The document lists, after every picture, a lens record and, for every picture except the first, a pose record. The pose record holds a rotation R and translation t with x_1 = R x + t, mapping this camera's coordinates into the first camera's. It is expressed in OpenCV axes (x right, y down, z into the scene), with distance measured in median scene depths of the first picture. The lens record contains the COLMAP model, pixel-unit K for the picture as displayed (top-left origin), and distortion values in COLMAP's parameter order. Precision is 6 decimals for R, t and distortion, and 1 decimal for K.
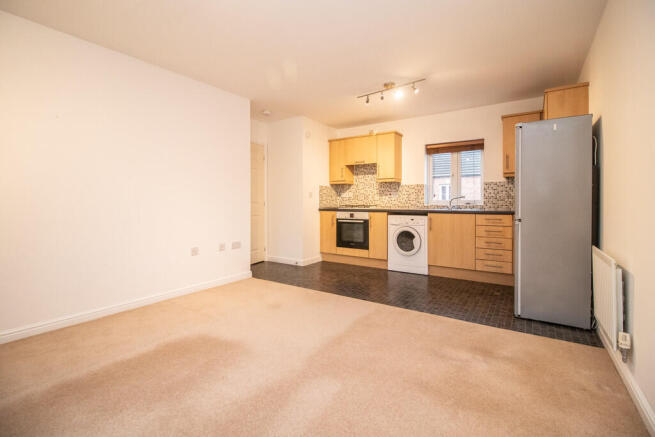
lens RADIAL K [[303.6, 0, 327.5], [0, 303.6, 218.5], [0, 0, 1]] dist [0.020234, 0.000022]
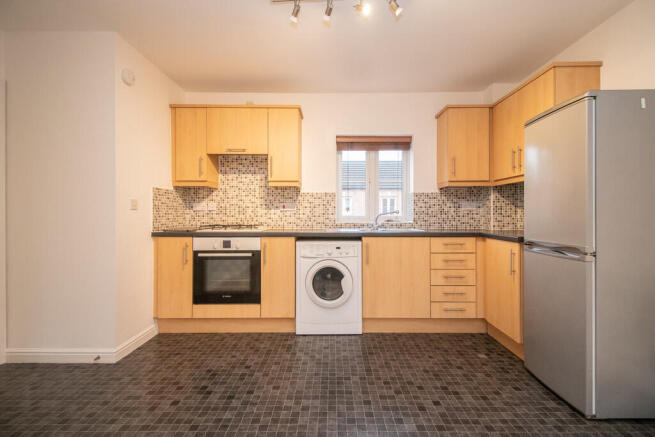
lens RADIAL K [[303.6, 0, 327.5], [0, 303.6, 218.5], [0, 0, 1]] dist [0.020234, 0.000022]
pose [[0.830969, -0.006557, 0.556280, -0.074241], [0.029845, 0.999016, -0.032805, -0.033025], [-0.555517, 0.043862, 0.830347, 0.445764]]
